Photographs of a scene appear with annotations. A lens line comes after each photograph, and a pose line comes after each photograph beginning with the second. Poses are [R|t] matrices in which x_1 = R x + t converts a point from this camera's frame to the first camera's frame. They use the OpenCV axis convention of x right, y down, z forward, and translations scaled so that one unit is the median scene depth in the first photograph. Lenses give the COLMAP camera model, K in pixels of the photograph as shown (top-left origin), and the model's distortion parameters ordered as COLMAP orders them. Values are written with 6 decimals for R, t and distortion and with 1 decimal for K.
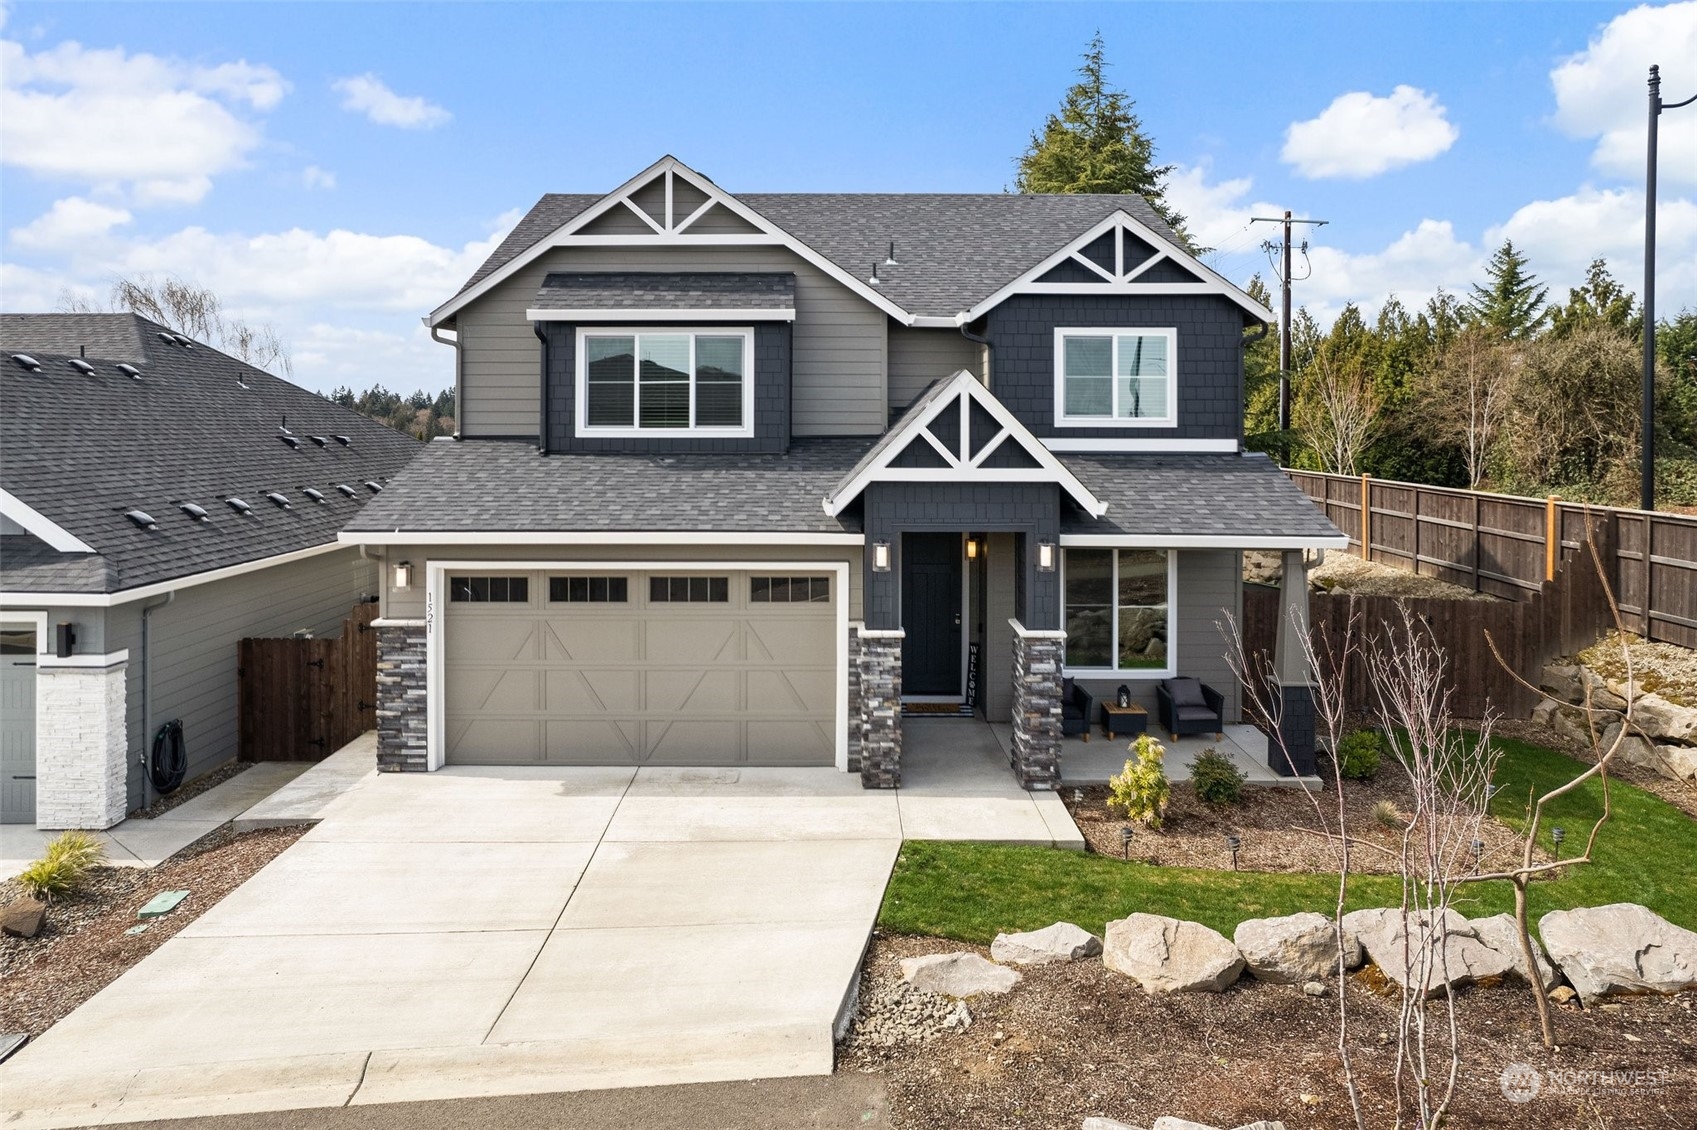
lens RADIAL K [[1115.5, 0, 854.3], [0, 1115.5, 500.0], [0, 0, 1]] dist [-0.051841, 0.035523]
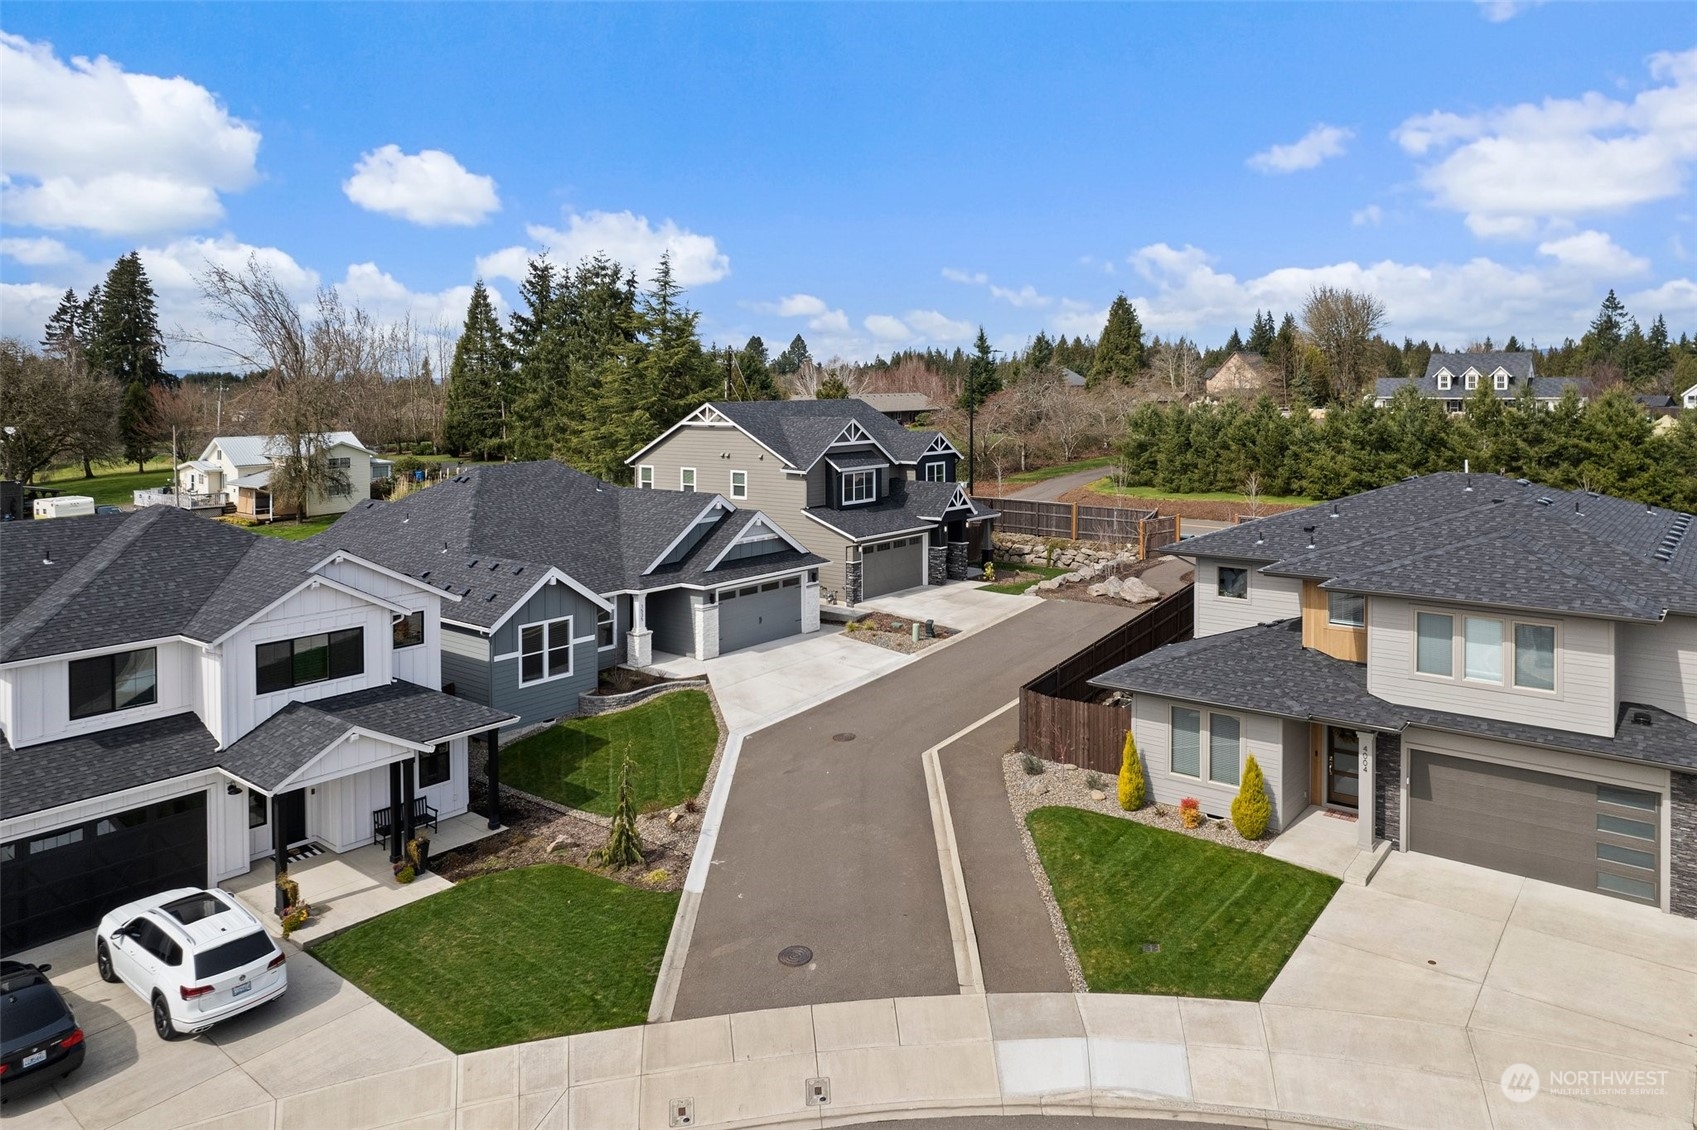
lens RADIAL K [[1076.4, 0, 848.5], [0, 1076.4, 565.0], [0, 0, 1]] dist [-0.060359, 0.033987]
pose [[0.636637, -0.132284, 0.759733, -3.050148], [0.059212, 0.990654, 0.122874, -0.308802], [-0.768887, -0.033241, 0.638520, -1.204769]]
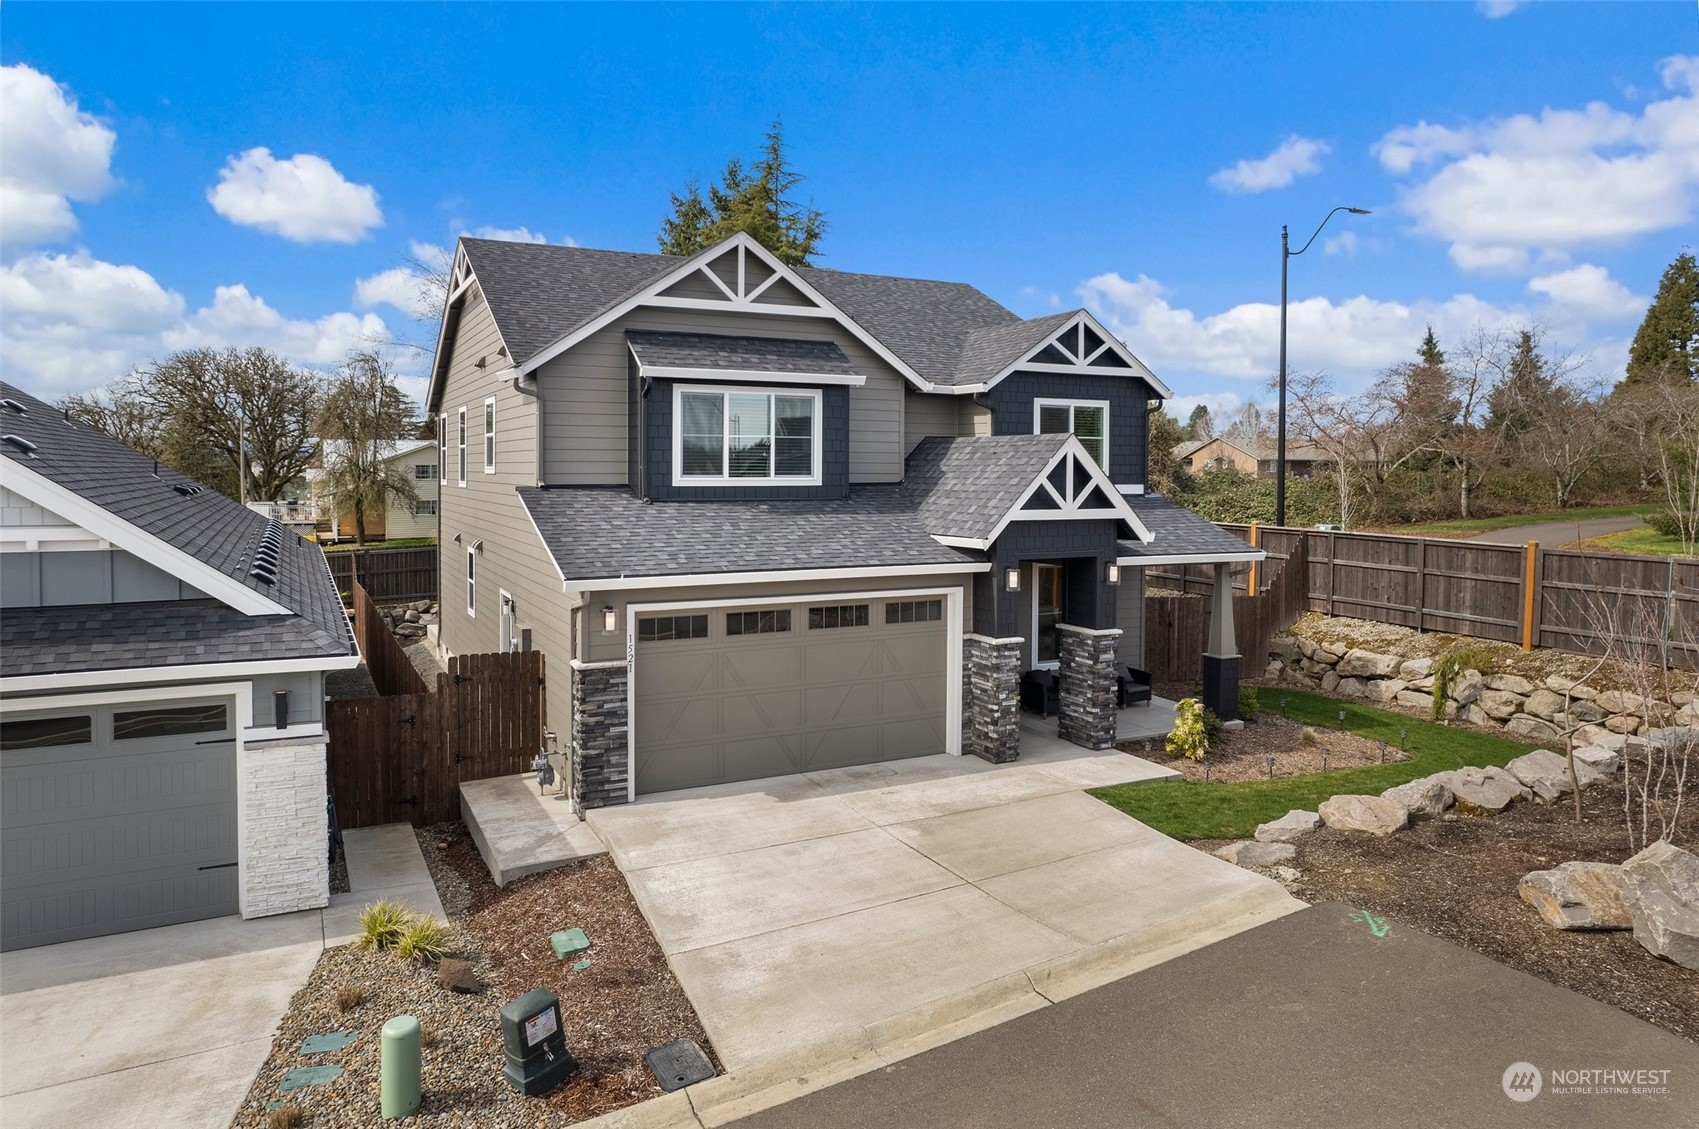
lens RADIAL K [[1077.7, 0, 849.5], [0, 1077.7, 564.5], [0, 0, 1]] dist [-0.060359, 0.033987]
pose [[0.892488, -0.038569, 0.449420, -0.644350], [0.026570, 0.999103, 0.032978, -0.011223], [-0.450289, -0.017491, 0.892712, -0.012233]]
